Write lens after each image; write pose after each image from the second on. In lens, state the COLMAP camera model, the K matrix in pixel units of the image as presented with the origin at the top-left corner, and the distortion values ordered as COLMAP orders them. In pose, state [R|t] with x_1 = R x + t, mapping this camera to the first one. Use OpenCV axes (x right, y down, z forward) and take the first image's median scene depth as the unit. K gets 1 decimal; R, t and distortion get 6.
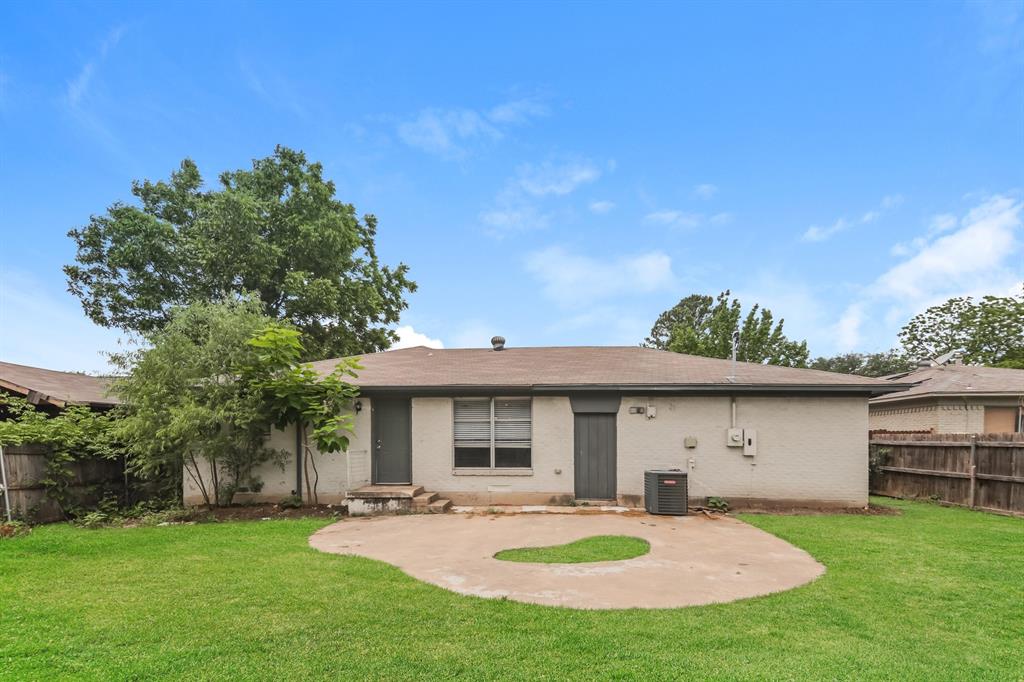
lens RADIAL K [[465.9, 0, 512.0], [0, 465.9, 332.9], [0, 0, 1]] dist [0.110799, -0.049367]
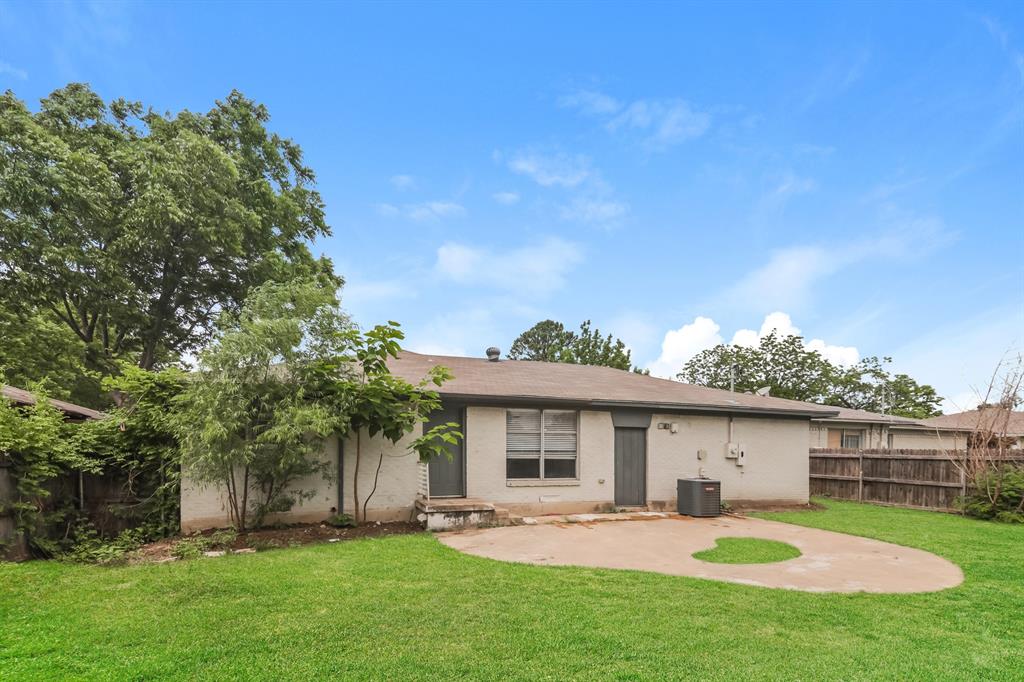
lens RADIAL K [[465.9, 0, 512.0], [0, 465.9, 332.9], [0, 0, 1]] dist [0.110799, -0.049367]
pose [[0.920997, 0.099138, 0.376744, -0.533475], [-0.089993, 0.995063, -0.041848, 0.020232], [-0.379033, 0.004638, 0.925371, 0.075483]]
